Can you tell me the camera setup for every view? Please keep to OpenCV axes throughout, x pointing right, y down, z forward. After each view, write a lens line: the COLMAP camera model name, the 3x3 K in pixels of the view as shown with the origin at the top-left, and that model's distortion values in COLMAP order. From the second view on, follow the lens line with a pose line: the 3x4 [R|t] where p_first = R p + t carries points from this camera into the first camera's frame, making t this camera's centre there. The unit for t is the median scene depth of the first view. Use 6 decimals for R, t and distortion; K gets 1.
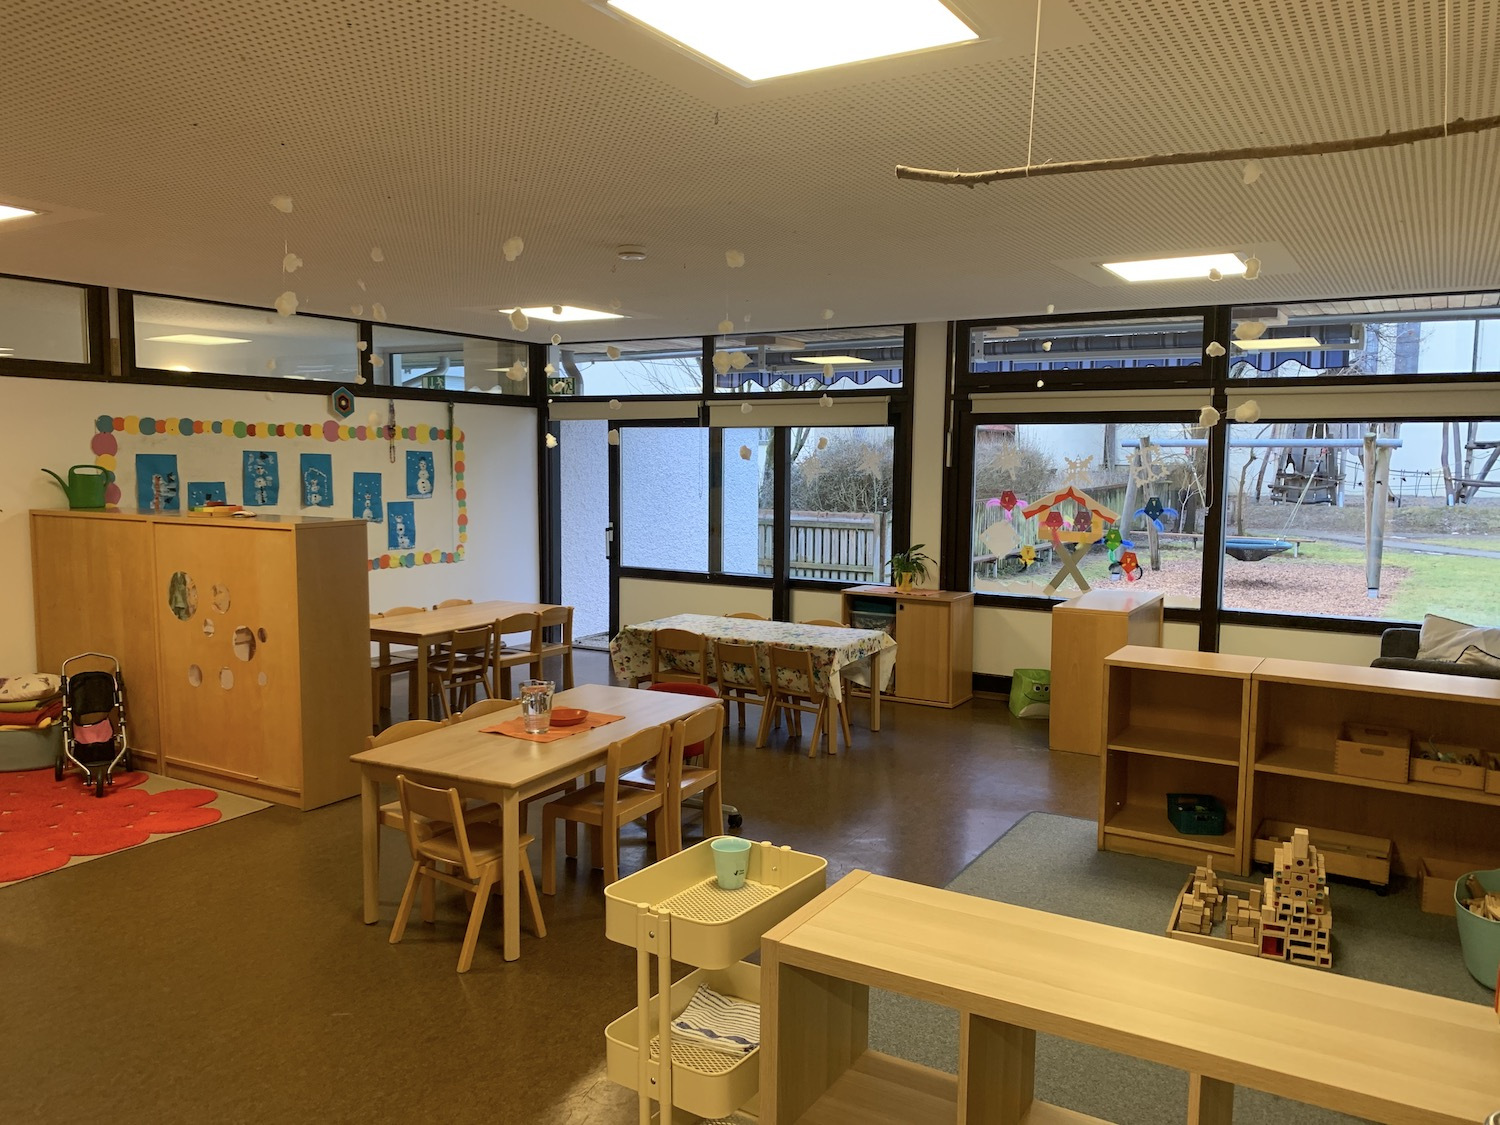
lens RADIAL K [[1149.2, 0, 750.0], [0, 1149.2, 562.5], [0, 0, 1]] dist [0.108803, 0.000059]
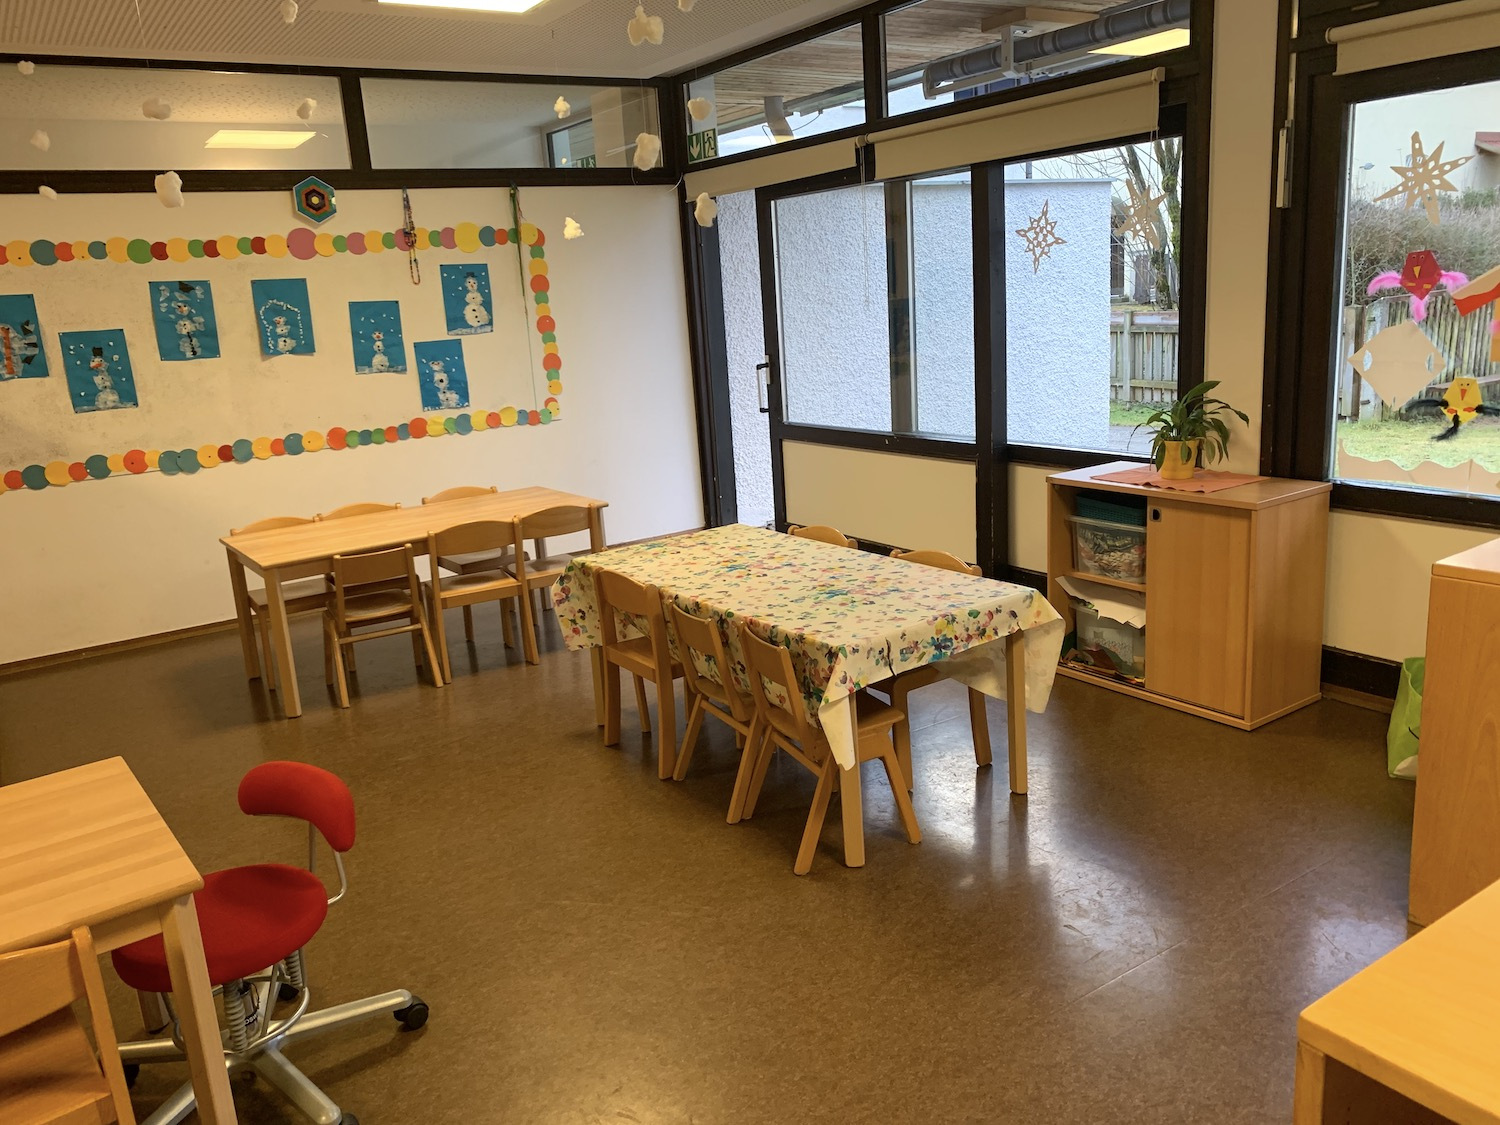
lens RADIAL K [[1157.4, 0, 750.0], [0, 1157.4, 562.5], [0, 0, 1]] dist [0.010673, 0.009827]
pose [[0.900398, 0.035519, -0.433616, 0.180551], [0.032723, 0.988310, 0.148904, -0.018912], [0.433836, -0.148262, 0.888710, 0.460502]]
